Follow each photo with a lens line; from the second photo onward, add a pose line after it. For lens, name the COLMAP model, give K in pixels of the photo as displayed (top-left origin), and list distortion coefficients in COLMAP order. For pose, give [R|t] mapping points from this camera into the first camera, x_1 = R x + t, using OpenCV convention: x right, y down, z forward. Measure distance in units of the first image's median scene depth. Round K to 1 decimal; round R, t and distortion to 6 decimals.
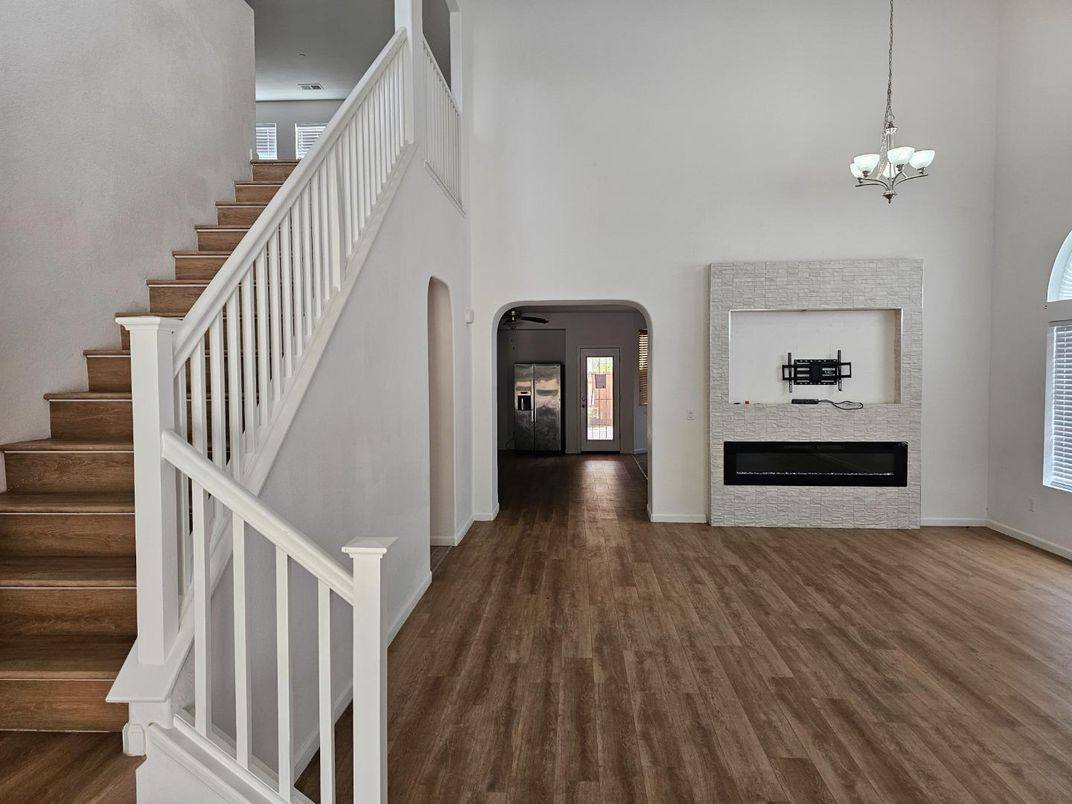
lens RADIAL K [[718.0, 0, 534.4], [0, 718.0, 394.7], [0, 0, 1]] dist [0.030432, -0.018978]
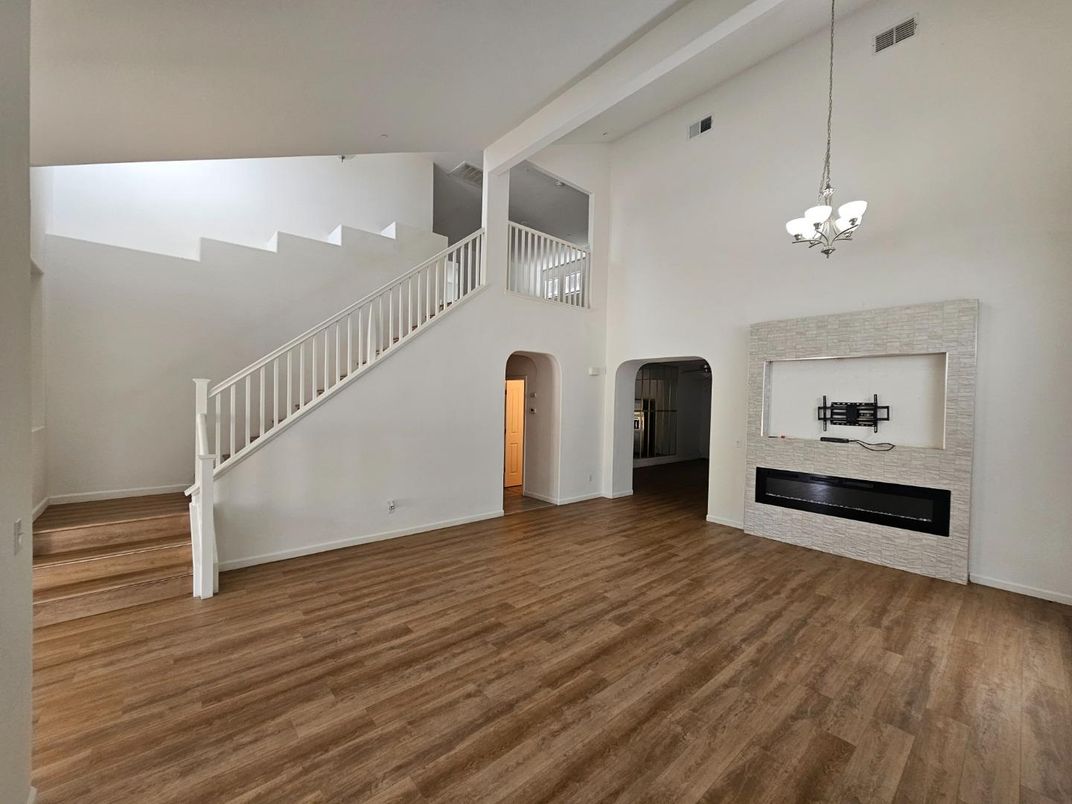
lens RADIAL K [[438.1, 0, 534.0], [0, 438.1, 410.7], [0, 0, 1]] dist [-0.005841, -0.000113]
pose [[0.699443, 0.036975, -0.713731, 0.768504], [-0.052642, 0.998613, 0.000145, -0.016353], [0.712747, 0.037471, 0.700420, 0.279971]]
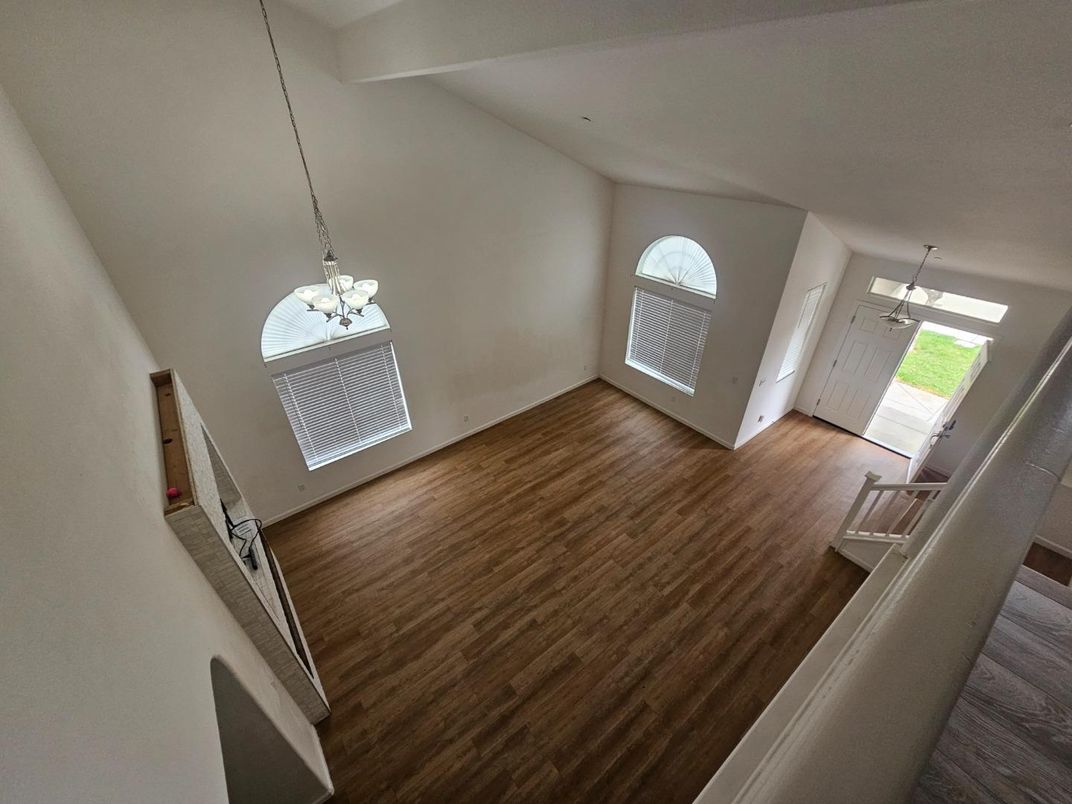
lens RADIAL K [[438.1, 0, 534.8], [0, 438.1, 405.1], [0, 0, 1]] dist [-0.005841, -0.000113]
pose [[-0.653735, -0.405521, 0.638892, -0.153364], [0.054324, 0.816959, 0.574131, -0.611302], [-0.754771, 0.410037, -0.512046, 1.355013]]
